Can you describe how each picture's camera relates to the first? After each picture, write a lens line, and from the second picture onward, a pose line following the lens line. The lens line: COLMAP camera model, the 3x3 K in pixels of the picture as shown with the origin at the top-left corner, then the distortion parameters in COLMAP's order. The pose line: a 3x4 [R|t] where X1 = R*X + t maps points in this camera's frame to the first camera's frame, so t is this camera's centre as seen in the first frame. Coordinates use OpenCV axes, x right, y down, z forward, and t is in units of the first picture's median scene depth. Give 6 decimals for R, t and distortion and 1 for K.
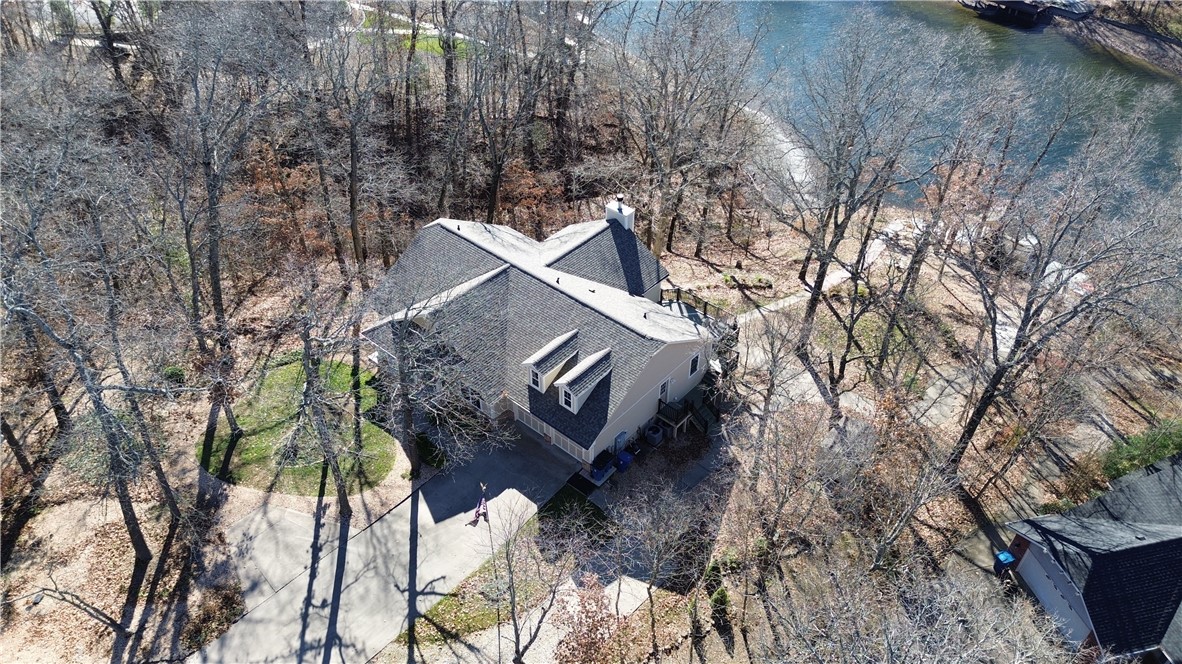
lens RADIAL K [[834.4, 0, 591.3], [0, 834.4, 331.4], [0, 0, 1]] dist [-0.000886, -0.000592]
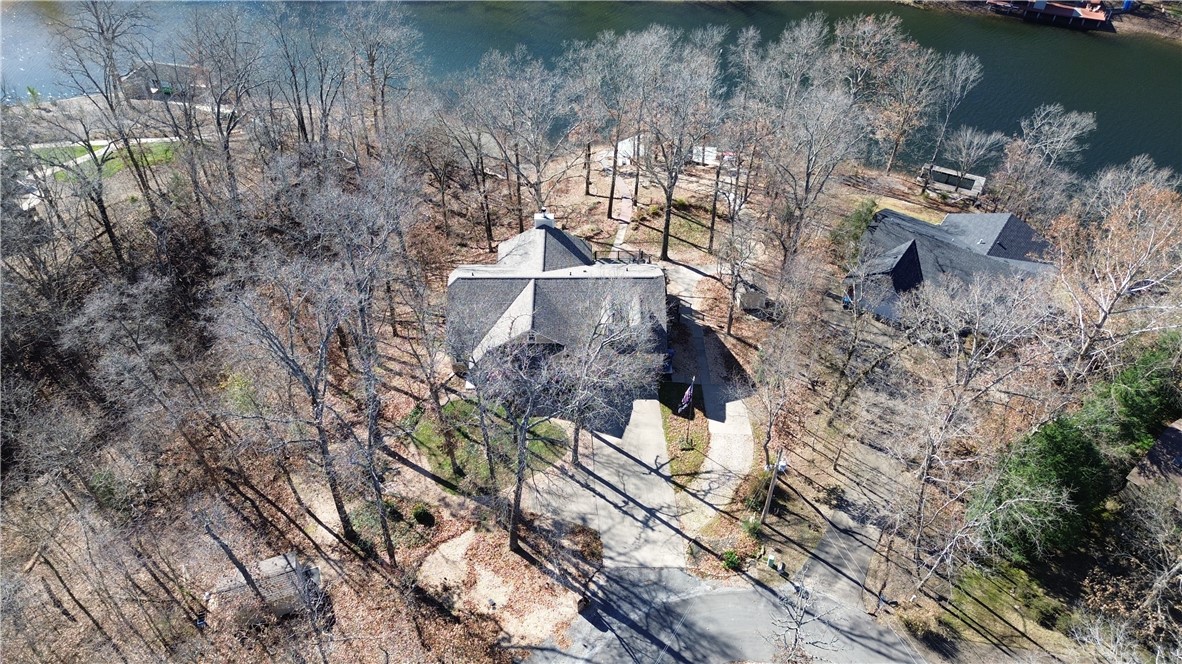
lens RADIAL K [[834.4, 0, 591.4], [0, 834.4, 332.4], [0, 0, 1]] dist [-0.000886, -0.000592]
pose [[0.752741, -0.451837, 0.478775, -0.977628], [0.423851, 0.889114, 0.172700, -0.266277], [-0.503718, 0.072931, 0.860784, -0.368104]]
